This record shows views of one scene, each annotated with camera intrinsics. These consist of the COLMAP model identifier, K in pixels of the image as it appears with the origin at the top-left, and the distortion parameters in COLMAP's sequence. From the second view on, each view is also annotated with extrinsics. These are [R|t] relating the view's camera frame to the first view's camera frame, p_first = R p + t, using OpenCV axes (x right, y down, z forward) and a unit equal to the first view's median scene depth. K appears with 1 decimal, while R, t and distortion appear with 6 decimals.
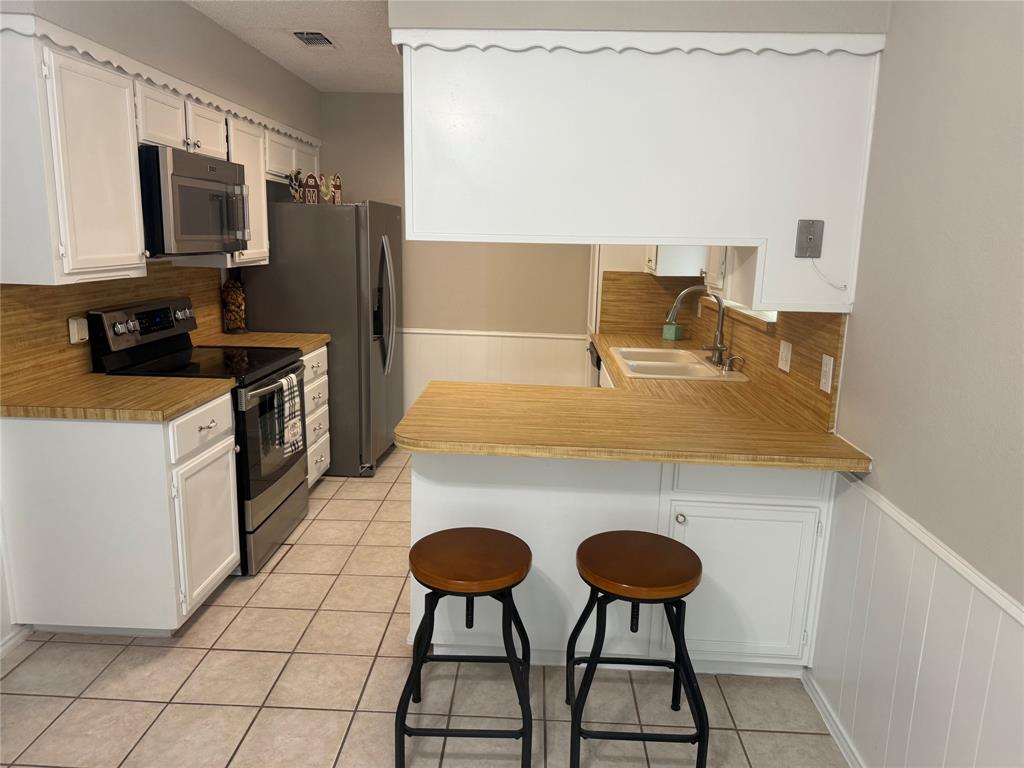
lens RADIAL K [[716.9, 0, 512.0], [0, 716.9, 384.0], [0, 0, 1]] dist [0.094375, -0.135801]
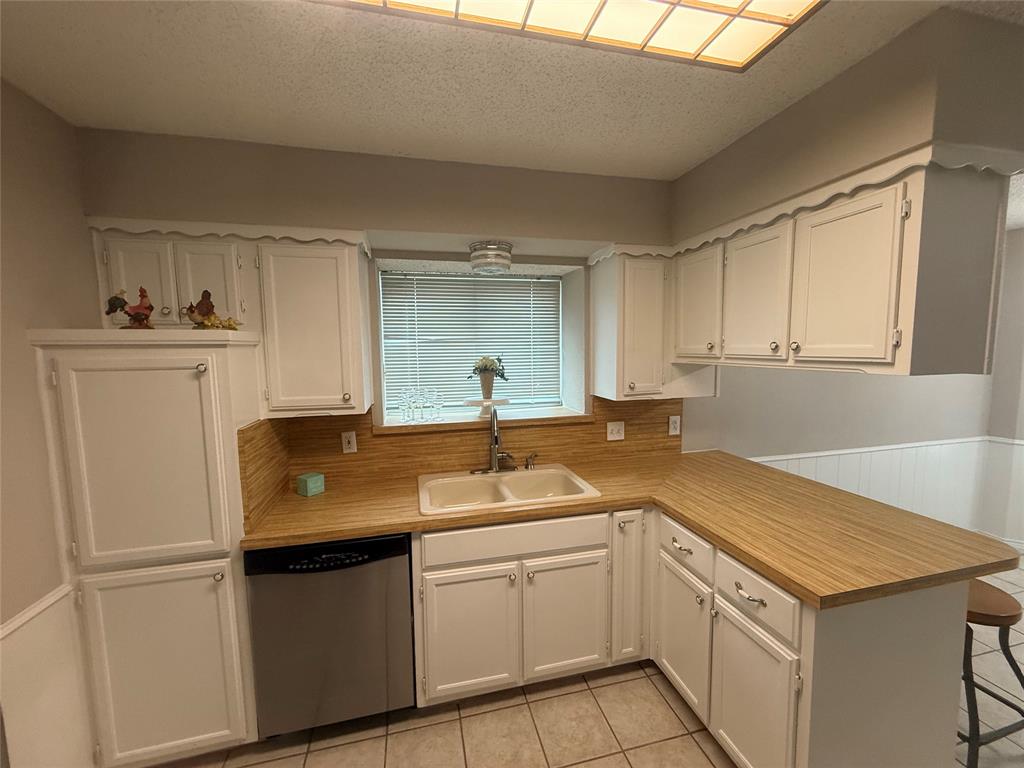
lens RADIAL K [[406.9, 0, 512.0], [0, 406.9, 384.0], [0, 0, 1]] dist [0.001673, -0.000146]
pose [[-0.266832, -0.112456, 0.957160, -0.268391], [0.201194, 0.964786, 0.169439, -0.228717], [-0.942508, 0.237786, -0.234811, 0.964489]]
